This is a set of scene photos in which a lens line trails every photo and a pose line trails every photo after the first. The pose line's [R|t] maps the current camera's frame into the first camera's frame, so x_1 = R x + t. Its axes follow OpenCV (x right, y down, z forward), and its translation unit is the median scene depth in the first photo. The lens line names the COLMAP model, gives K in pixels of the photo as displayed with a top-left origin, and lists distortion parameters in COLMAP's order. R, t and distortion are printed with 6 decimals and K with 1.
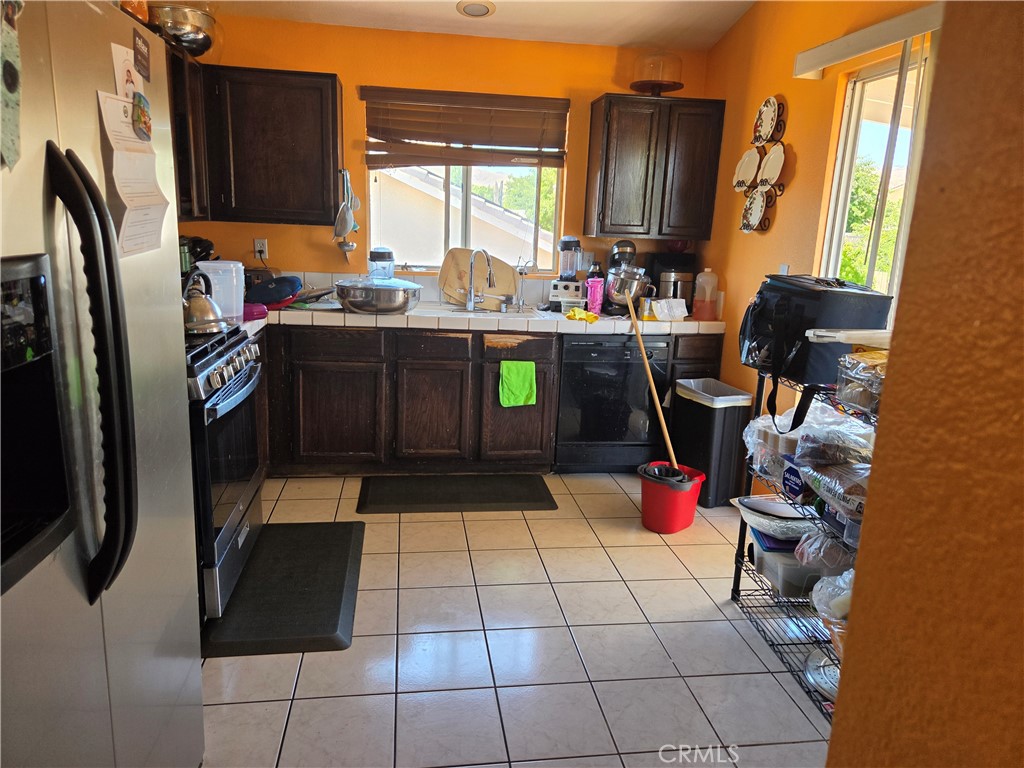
lens RADIAL K [[692.1, 0, 501.8], [0, 692.1, 382.5], [0, 0, 1]] dist [0.065591, -0.053418]
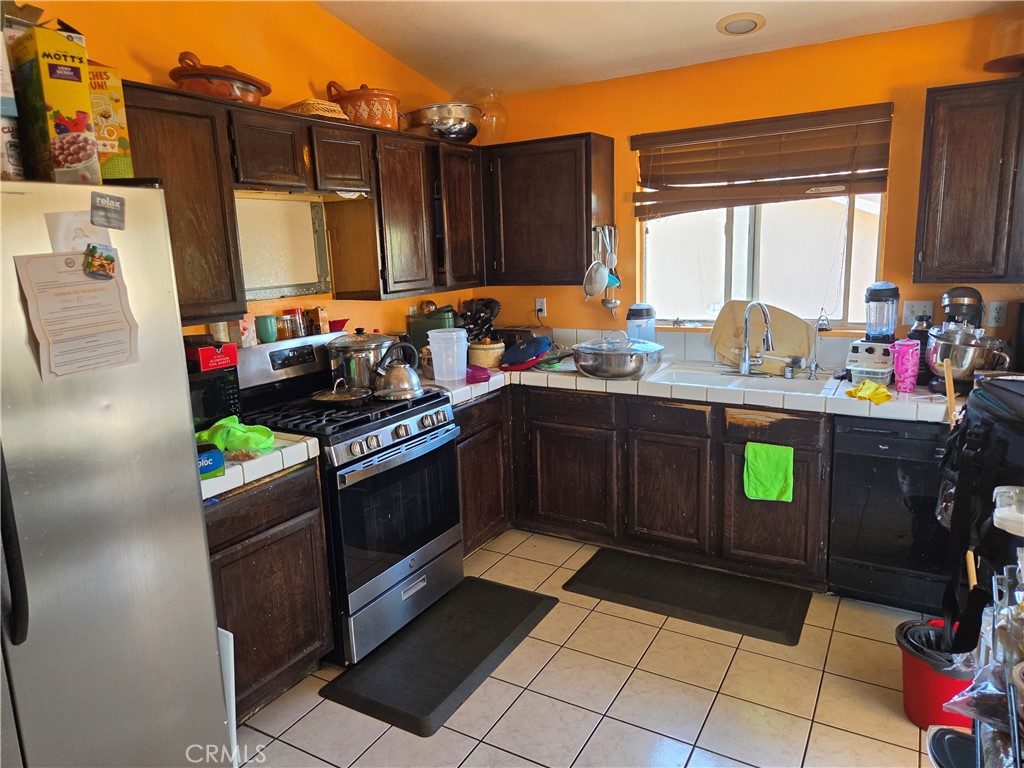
lens RADIAL K [[692.1, 0, 509.7], [0, 692.1, 380.8], [0, 0, 1]] dist [0.065591, -0.053418]
pose [[0.775209, 0.055423, -0.629269, 0.291588], [-0.074818, 0.997188, -0.004341, -0.077719], [0.627258, 0.050446, 0.777176, 0.180014]]
